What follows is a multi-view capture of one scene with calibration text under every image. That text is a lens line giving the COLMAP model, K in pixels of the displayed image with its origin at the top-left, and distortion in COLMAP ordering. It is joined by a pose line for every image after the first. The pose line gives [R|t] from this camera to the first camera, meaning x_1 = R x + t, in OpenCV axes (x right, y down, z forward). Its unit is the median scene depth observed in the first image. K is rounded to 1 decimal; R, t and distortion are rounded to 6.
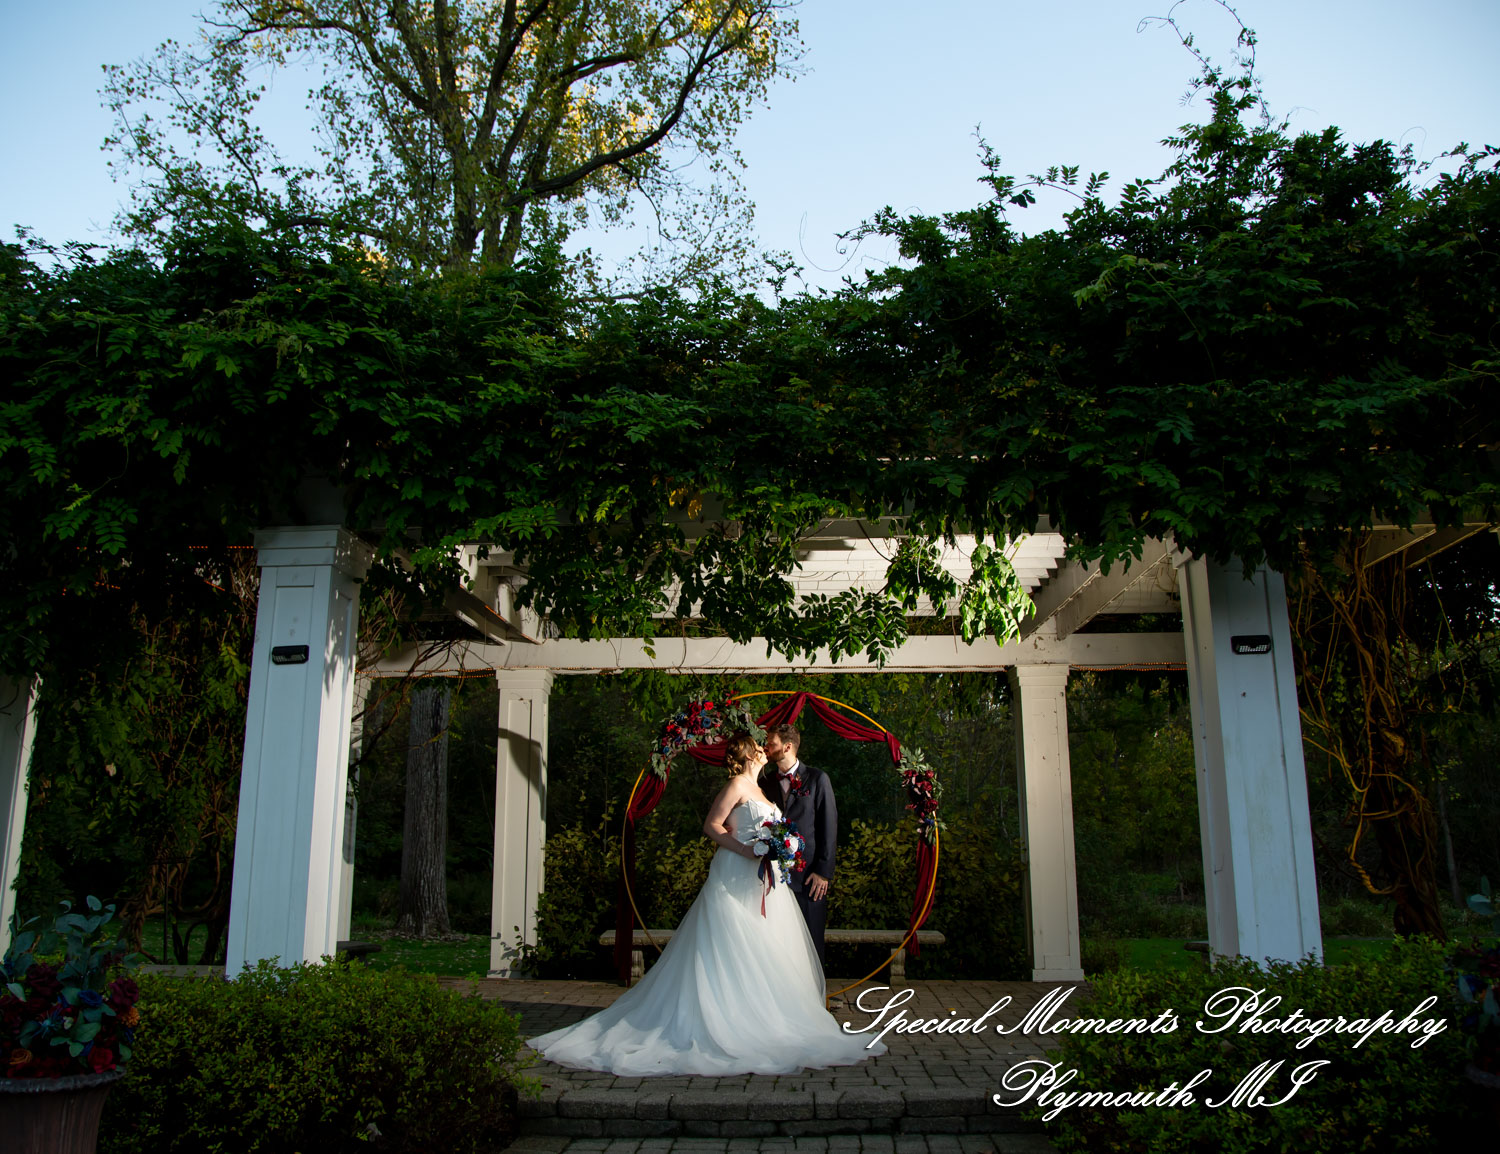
lens RADIAL K [[1147.0, 0, 738.4], [0, 1147.0, 602.7], [0, 0, 1]] dist [-0.122748, 0.062012]
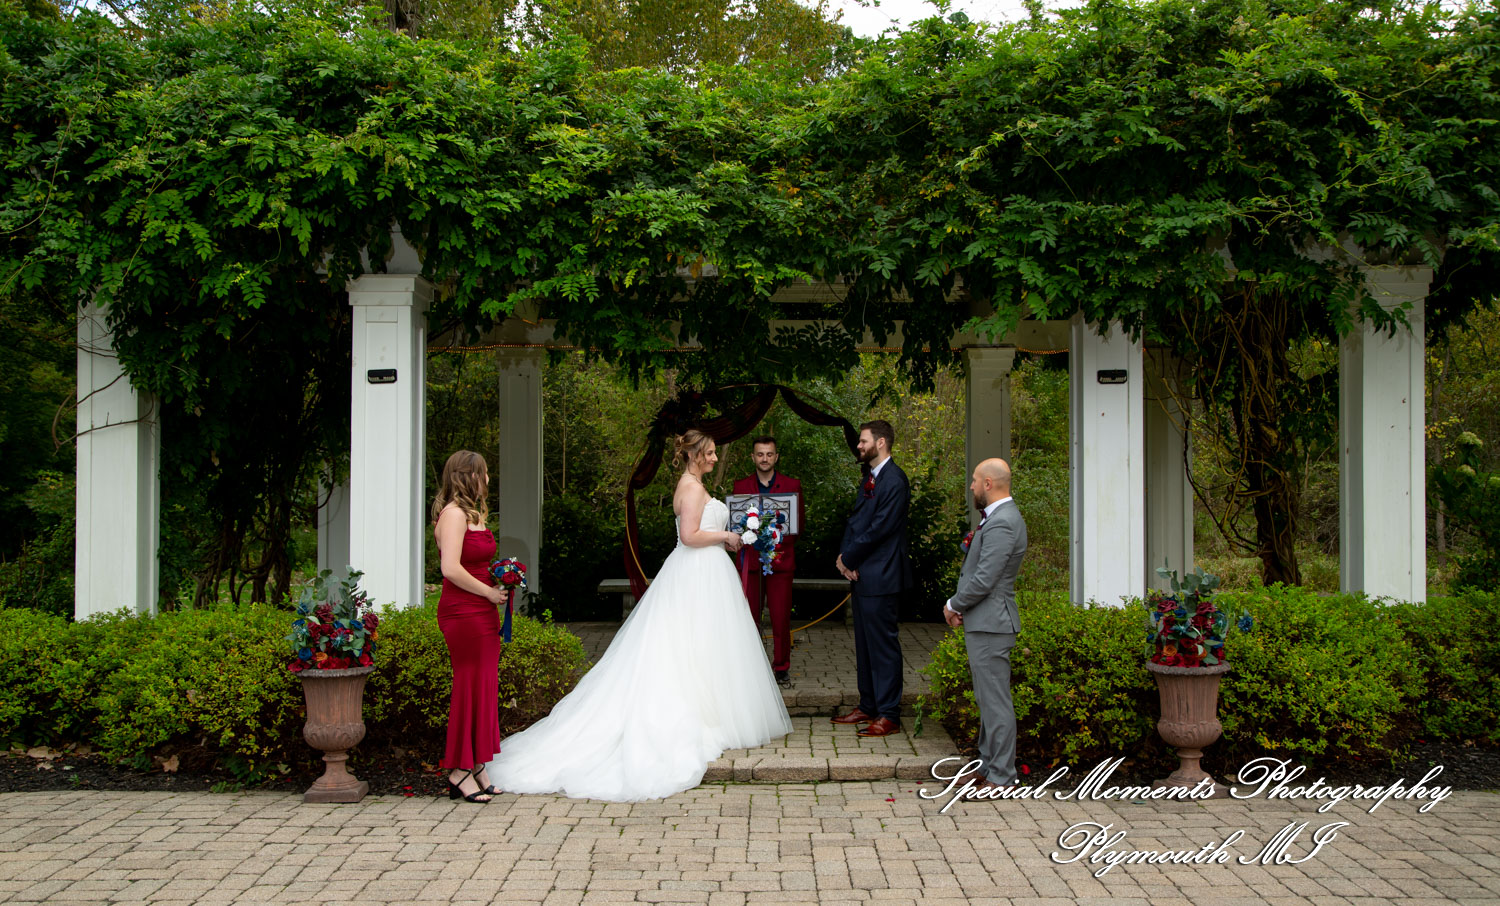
lens RADIAL K [[1384.4, 0, 766.4], [0, 1384.4, 455.6], [0, 0, 1]] dist [-0.064198, -0.000386]
pose [[0.998669, 0.004334, 0.051400, -0.027341], [-0.014026, 0.981736, 0.189733, -0.124564], [-0.049639, -0.190201, 0.980489, -0.431014]]
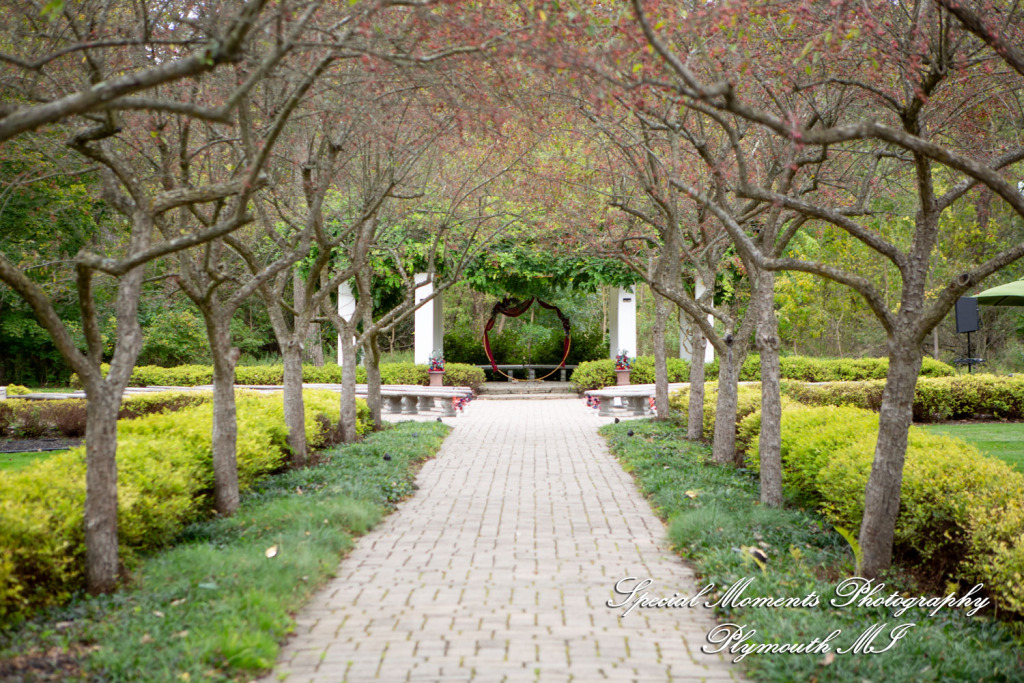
lens RADIAL K [[1470.2, 0, 512.0], [0, 1470.2, 341.5], [0, 0, 1]] dist [0.163272, 0.025277]
pose [[0.999273, -0.008316, 0.037202, -0.192435], [0.000052, 0.976212, 0.216819, -0.811611], [-0.038120, -0.216660, 0.975503, -3.644613]]
